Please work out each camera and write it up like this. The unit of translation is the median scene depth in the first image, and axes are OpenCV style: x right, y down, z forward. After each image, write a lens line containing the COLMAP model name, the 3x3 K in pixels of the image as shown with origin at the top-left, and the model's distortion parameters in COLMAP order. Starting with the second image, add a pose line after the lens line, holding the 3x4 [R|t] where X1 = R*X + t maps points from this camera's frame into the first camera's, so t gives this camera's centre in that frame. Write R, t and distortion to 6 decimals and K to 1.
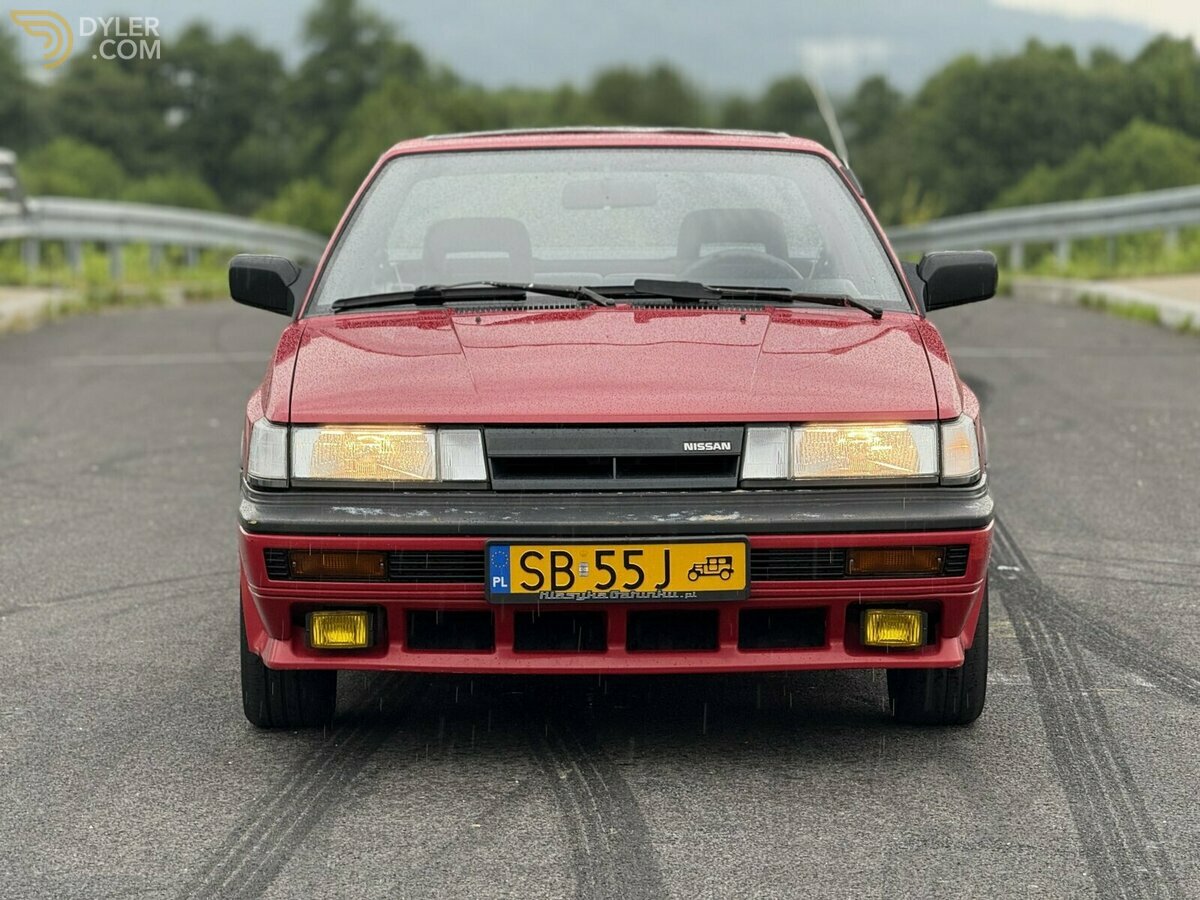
lens RADIAL K [[4190.8, 0, 600.0], [0, 4190.8, 450.0], [0, 0, 1]] dist [0.170409, 2.556032]
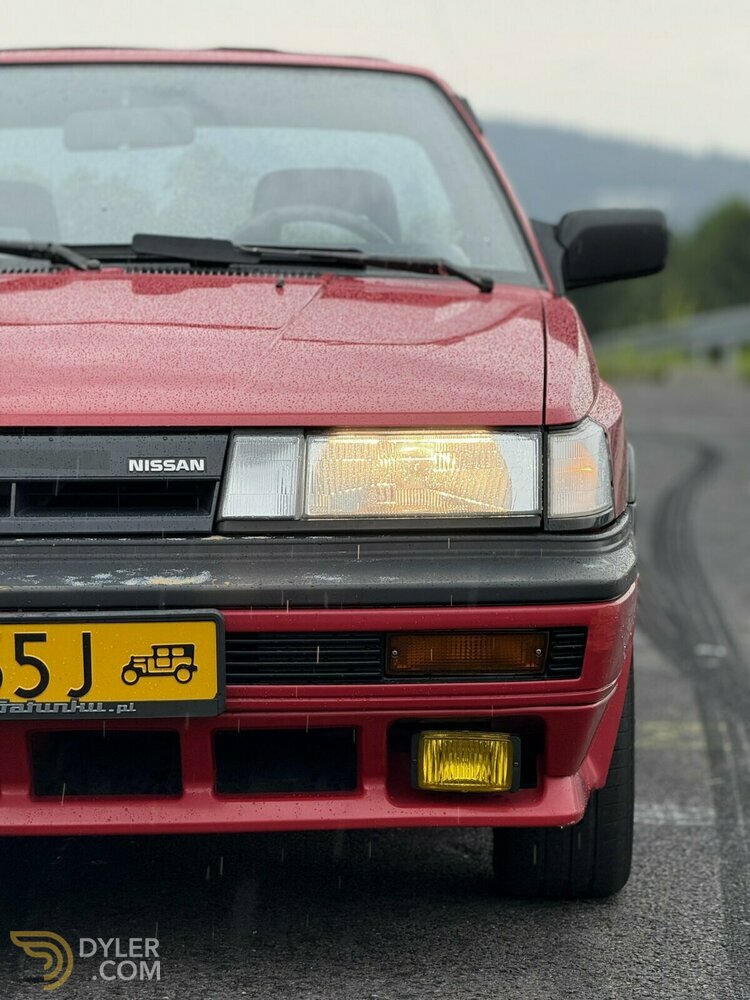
lens RADIAL K [[3492.4, 0, 375.0], [0, 3492.4, 500.0], [0, 0, 1]] dist [0.170409, 2.556032]
pose [[0.999857, 0.005419, -0.016022, 0.064613], [-0.005569, 0.999941, -0.009365, 0.008902], [0.015970, 0.009453, 0.999828, 0.486016]]
